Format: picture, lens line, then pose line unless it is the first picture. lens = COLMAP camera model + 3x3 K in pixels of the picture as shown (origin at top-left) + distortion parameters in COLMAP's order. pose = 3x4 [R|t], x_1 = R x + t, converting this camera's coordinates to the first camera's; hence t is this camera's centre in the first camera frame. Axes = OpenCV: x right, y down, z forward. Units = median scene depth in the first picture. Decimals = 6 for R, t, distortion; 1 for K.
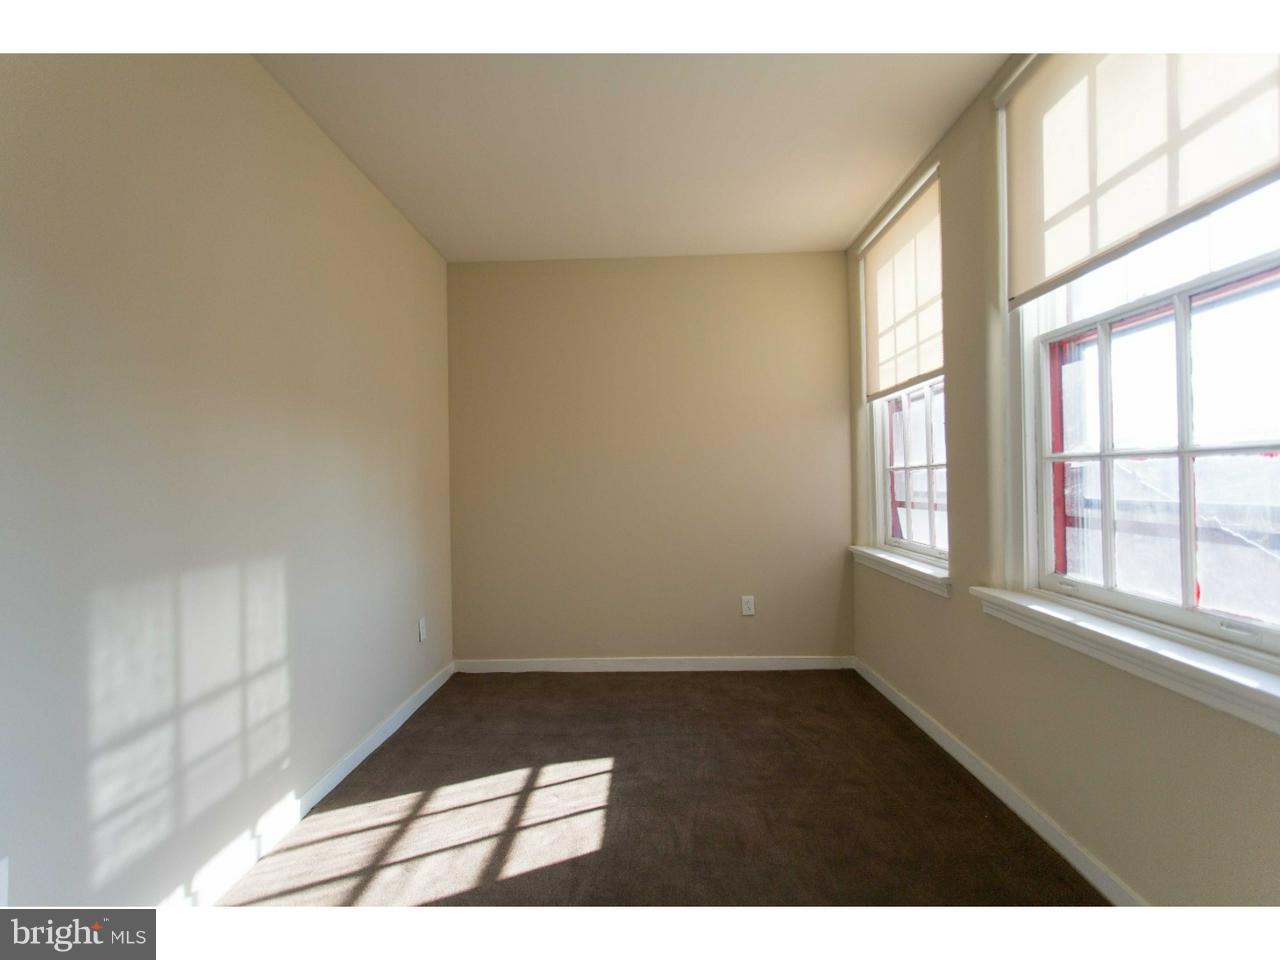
lens RADIAL K [[608.3, 0, 639.7], [0, 608.3, 477.2], [0, 0, 1]] dist [-0.002096, 0.001729]
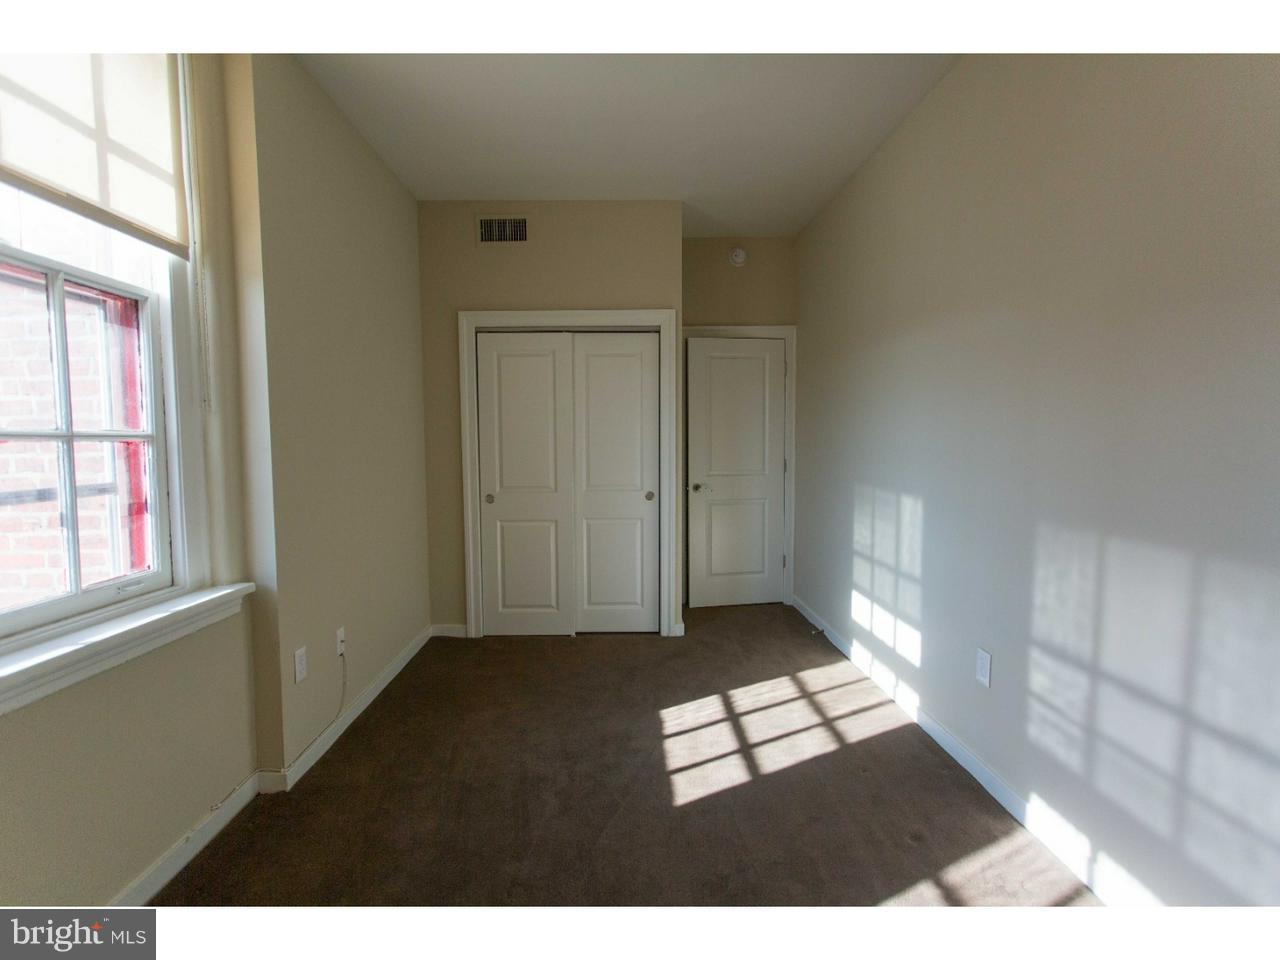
lens RADIAL K [[608.3, 0, 644.4], [0, 608.3, 482.0], [0, 0, 1]] dist [-0.002096, 0.001729]
pose [[-0.997801, 0.029406, -0.059401, 0.020420], [0.025570, 0.997600, 0.064341, -0.004642], [0.061151, 0.062681, -0.996158, 1.463840]]
